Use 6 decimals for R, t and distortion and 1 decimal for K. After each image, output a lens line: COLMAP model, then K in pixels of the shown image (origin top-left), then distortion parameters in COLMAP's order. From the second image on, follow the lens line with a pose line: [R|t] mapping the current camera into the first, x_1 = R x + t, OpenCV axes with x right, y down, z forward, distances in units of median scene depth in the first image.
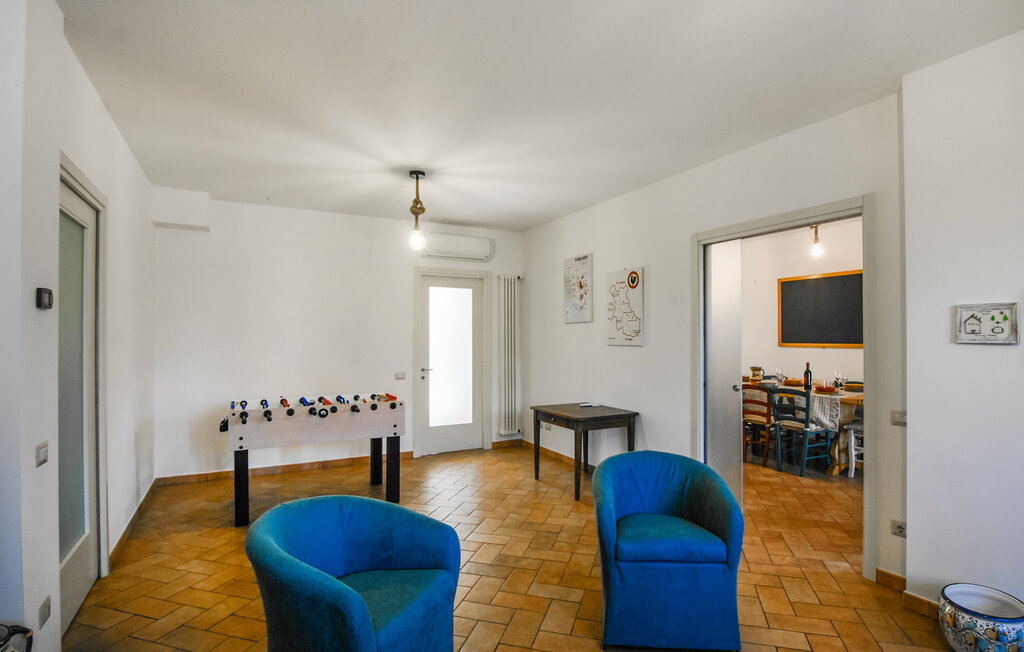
lens RADIAL K [[521.8, 0, 516.2], [0, 521.8, 332.7], [0, 0, 1]] dist [0.003790, -0.000373]
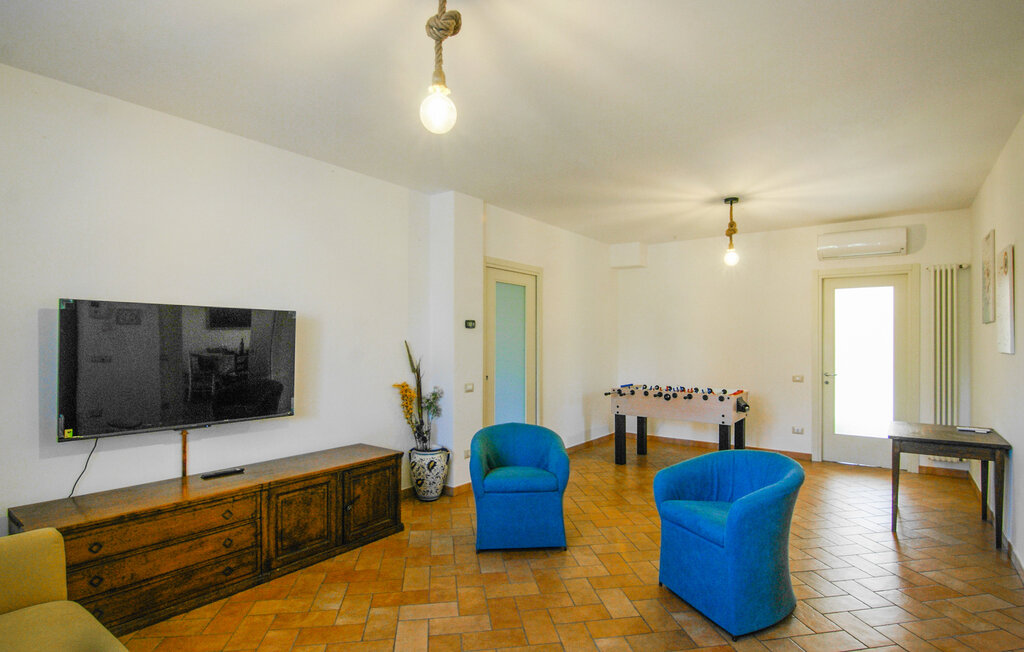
lens RADIAL K [[521.8, 0, 514.7], [0, 521.8, 334.0], [0, 0, 1]] dist [0.003790, -0.000373]
pose [[0.418259, -0.007703, -0.908295, 0.606478], [0.003861, 0.999970, -0.006702, -0.000894], [0.908320, -0.000703, 0.418276, 0.069082]]
